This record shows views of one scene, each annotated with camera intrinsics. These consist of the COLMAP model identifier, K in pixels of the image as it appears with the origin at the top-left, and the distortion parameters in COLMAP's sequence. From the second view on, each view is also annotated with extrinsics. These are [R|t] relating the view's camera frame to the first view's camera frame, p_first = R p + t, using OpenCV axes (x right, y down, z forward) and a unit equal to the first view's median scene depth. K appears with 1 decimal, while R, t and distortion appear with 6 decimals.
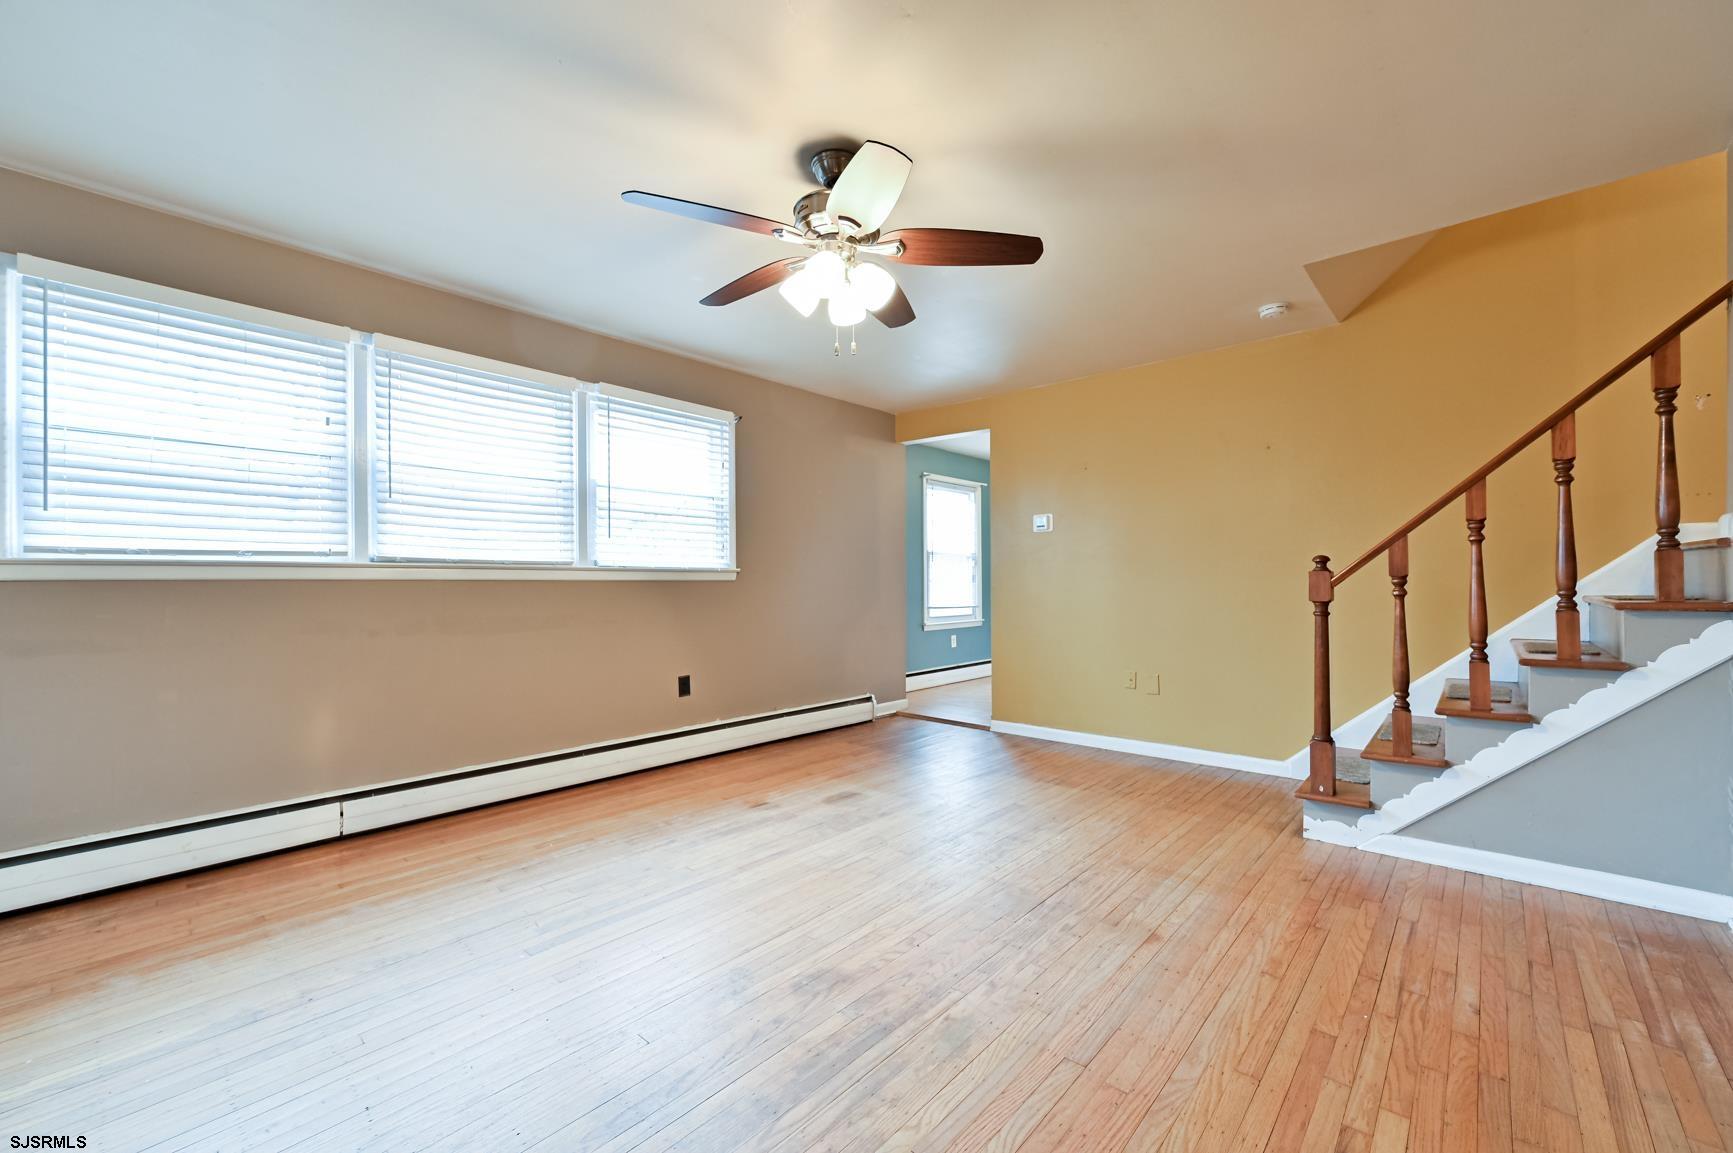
lens RADIAL K [[697.3, 0, 897.3], [0, 697.3, 578.0], [0, 0, 1]] dist [0.000401, -0.000090]
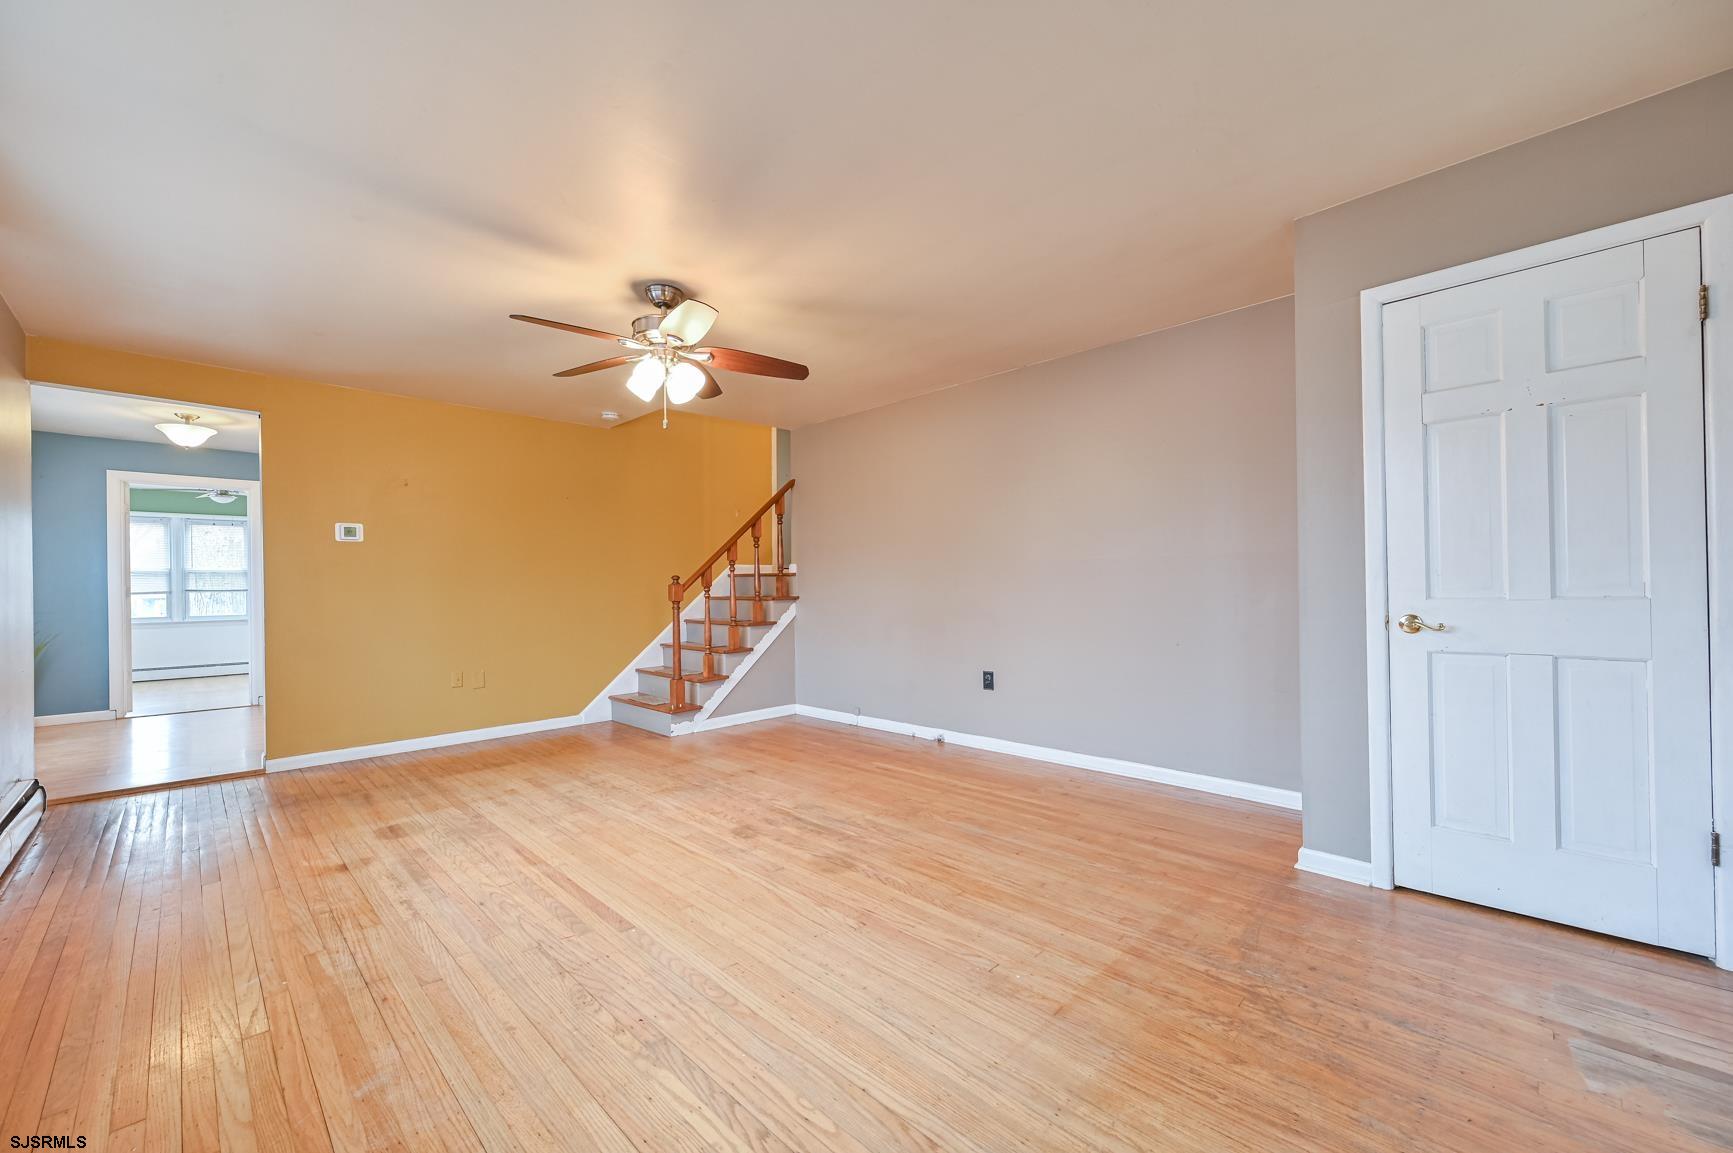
lens RADIAL K [[683.0, 0, 866.4], [0, 683.0, 584.4], [0, 0, 1]] dist [-0.000546, 0.000314]
pose [[0.081303, 0.005412, 0.996675, -1.220346], [0.008447, 0.999946, -0.006119, 0.006111], [-0.996654, 0.008916, 0.081252, 0.418081]]
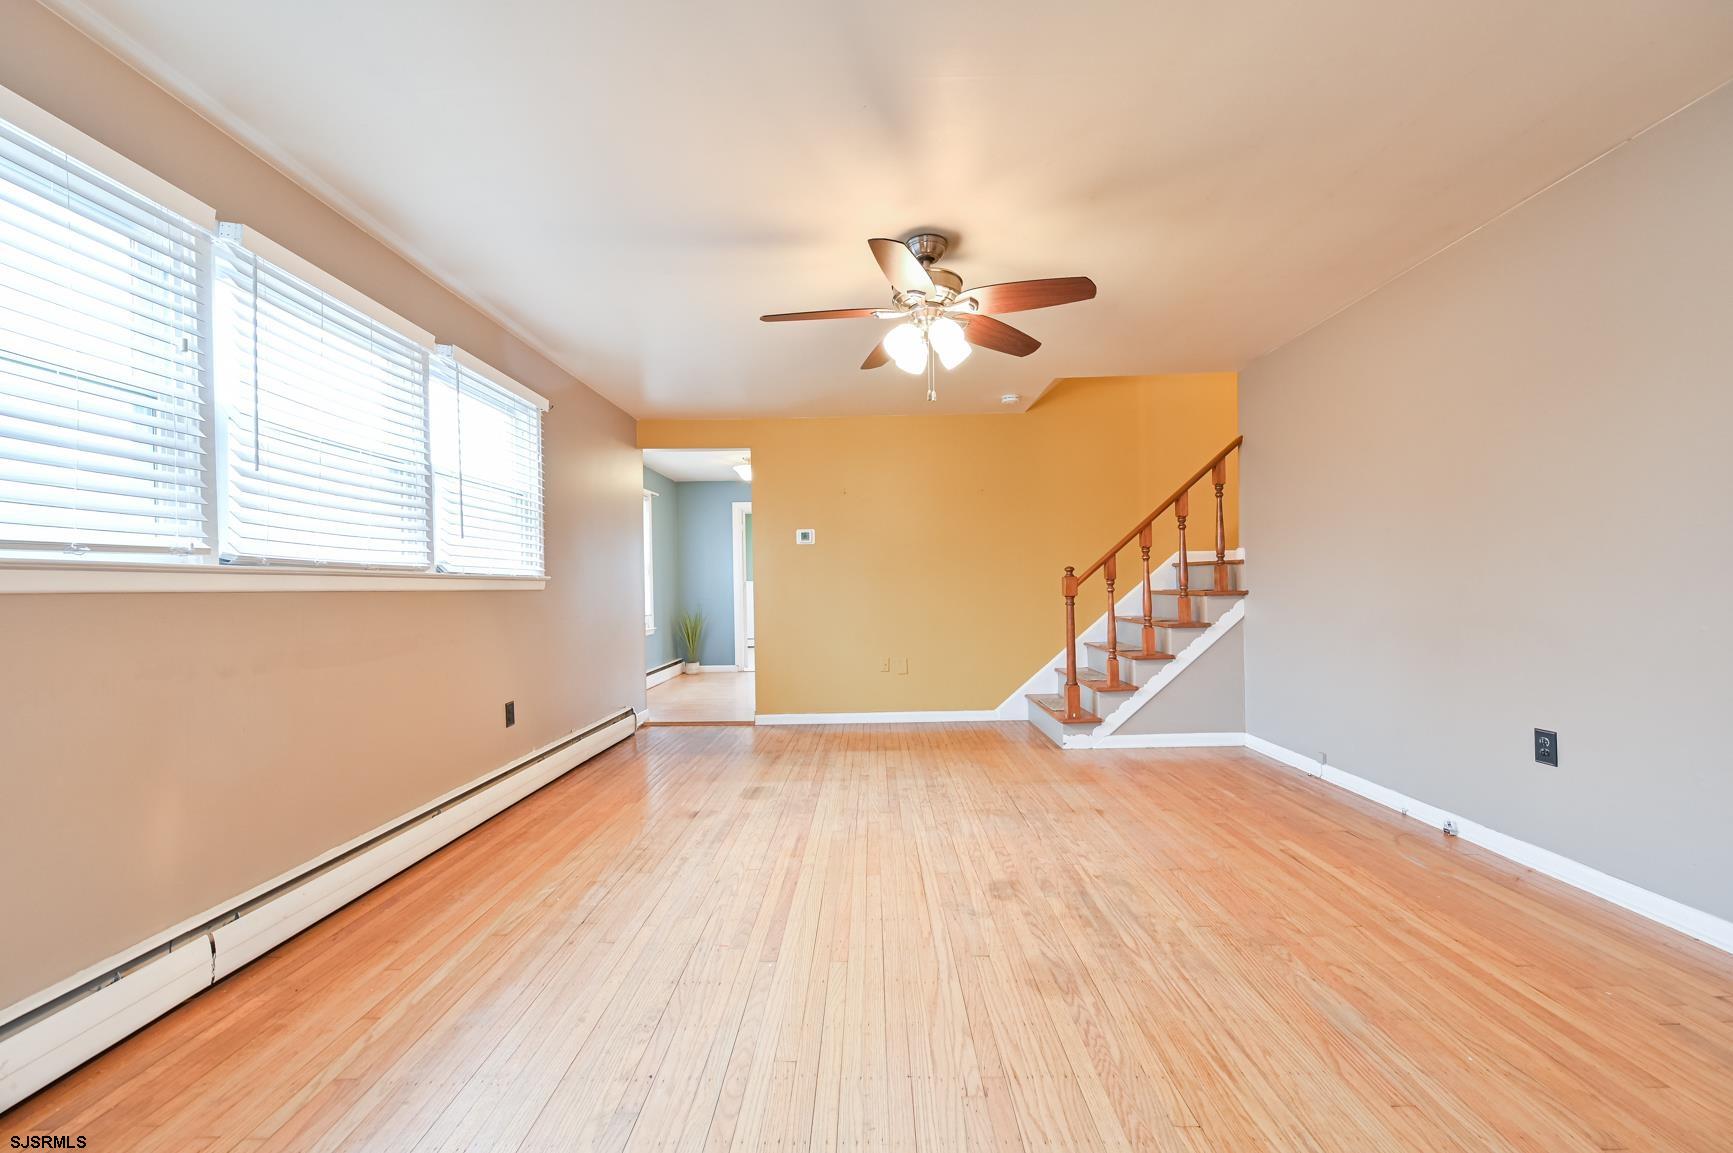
lens RADIAL K [[683.0, 0, 866.4], [0, 683.0, 584.4], [0, 0, 1]] dist [-0.000546, 0.000314]
pose [[0.769571, -0.008360, 0.638507, -0.807459], [0.011959, 0.999928, -0.001322, 0.004577], [-0.638450, 0.008653, 0.769615, 0.125674]]
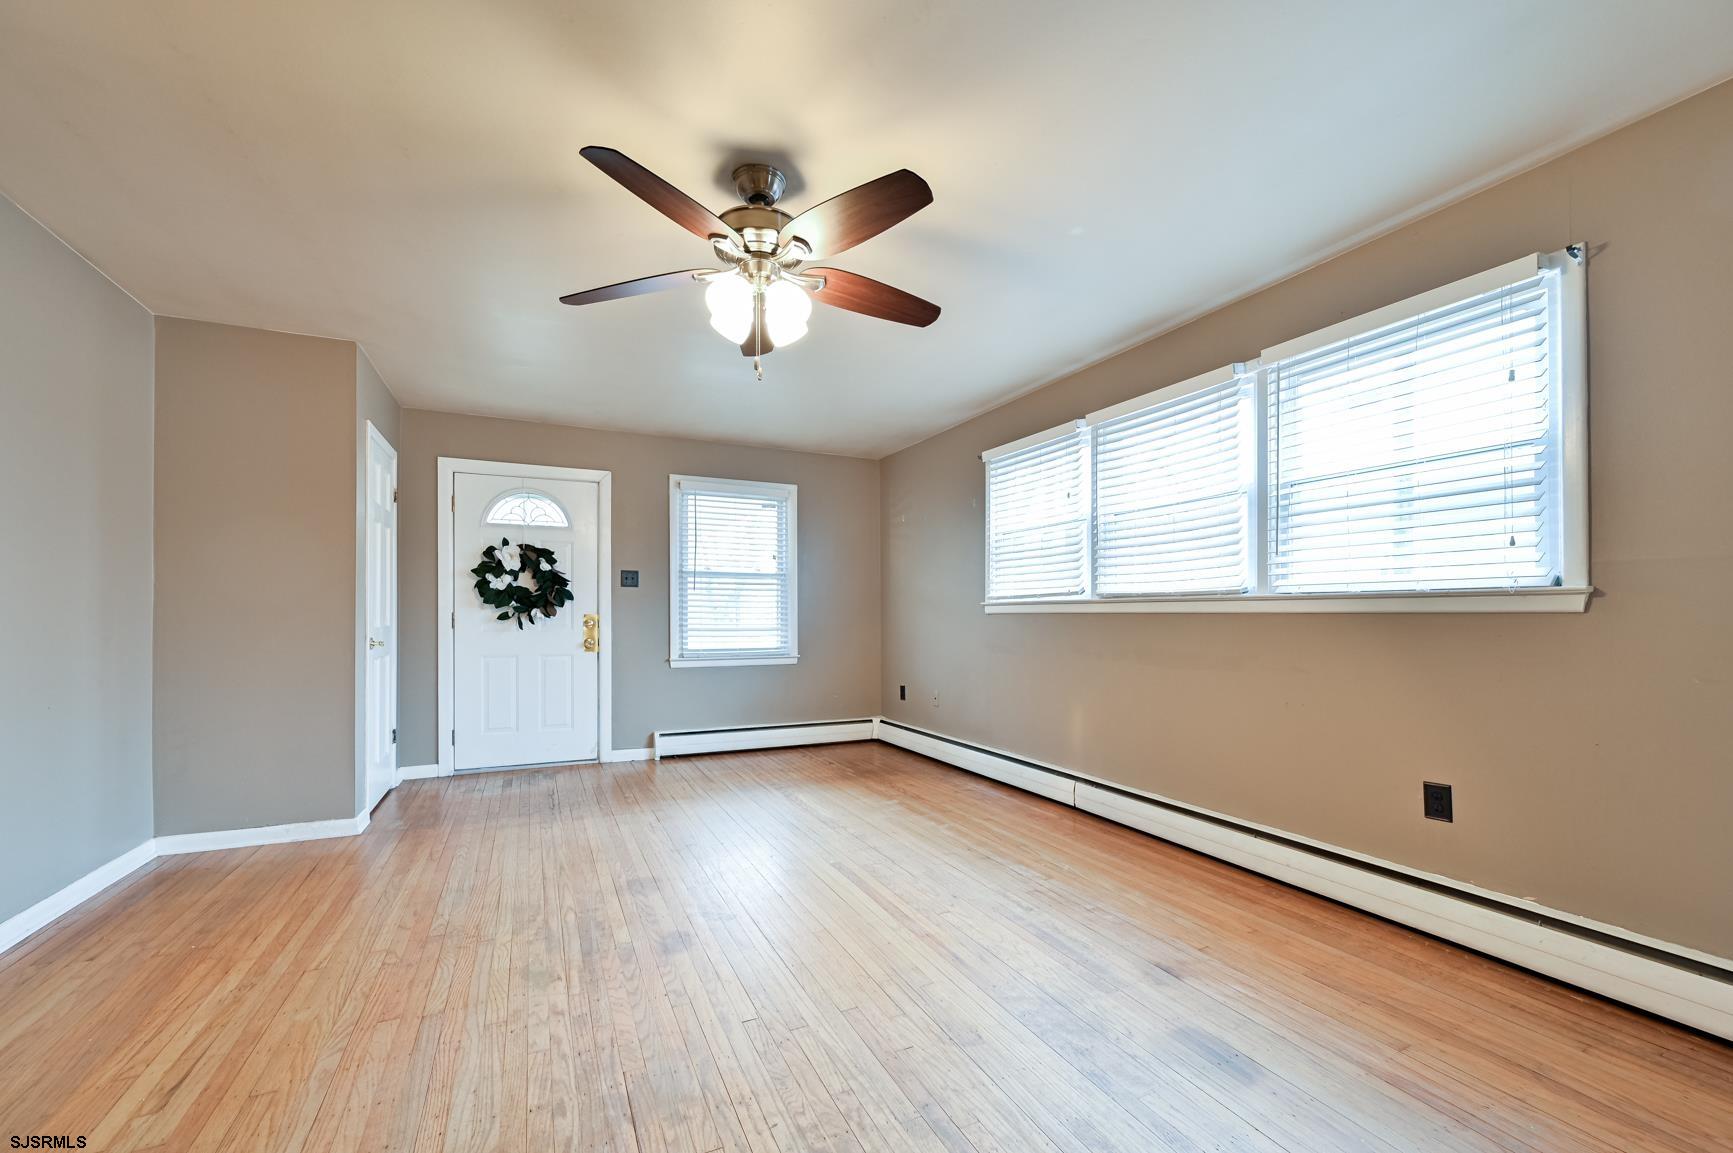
lens RADIAL K [[697.9, 0, 869.0], [0, 697.9, 612.6], [0, 0, 1]] dist [-0.001018, 0.000256]
pose [[-0.407346, -0.000620, -0.913274, 0.629073], [0.005855, 0.999977, -0.003291, 0.004326], [0.913255, -0.006688, -0.407333, 1.308085]]
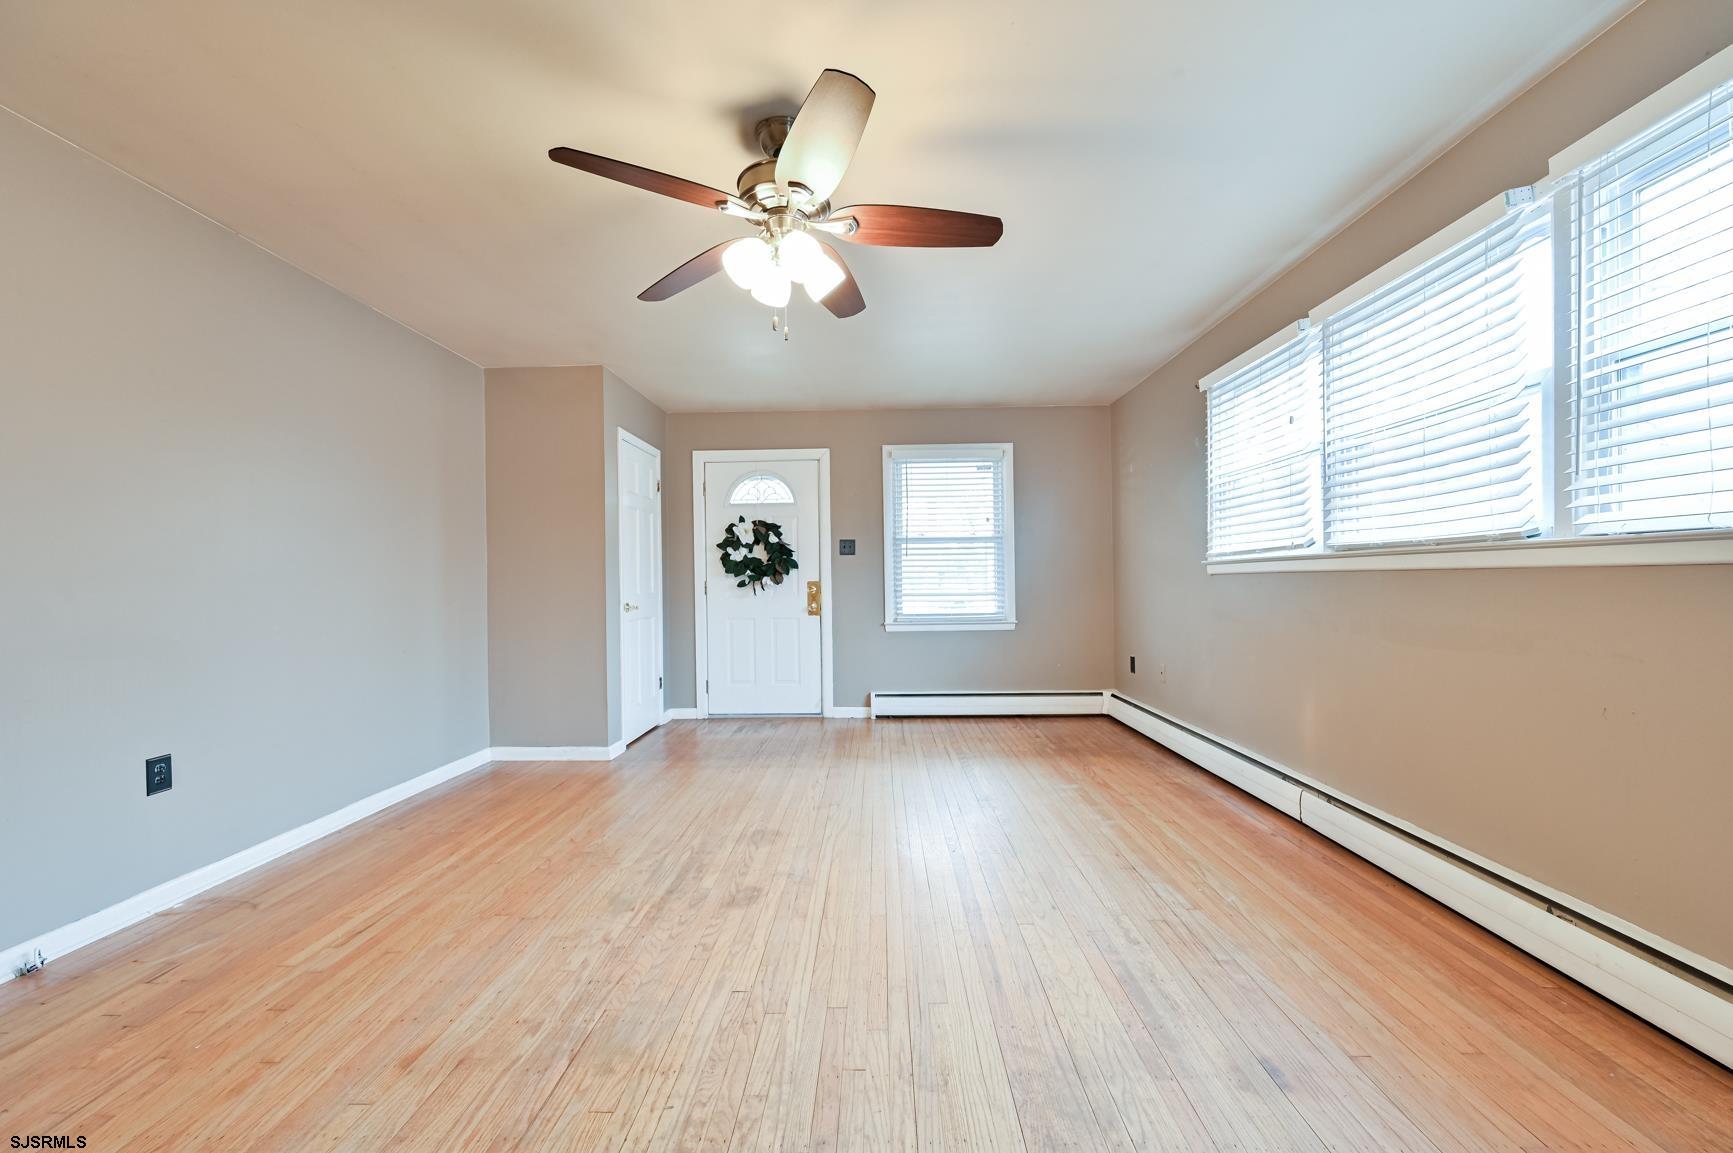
lens RADIAL K [[683.0, 0, 866.4], [0, 683.0, 584.4], [0, 0, 1]] dist [-0.000546, 0.000314]
pose [[-0.776150, 0.015487, -0.630358, 0.356297], [0.019205, 0.999815, 0.000916, 0.009097], [0.630256, -0.011395, -0.776304, 1.523246]]
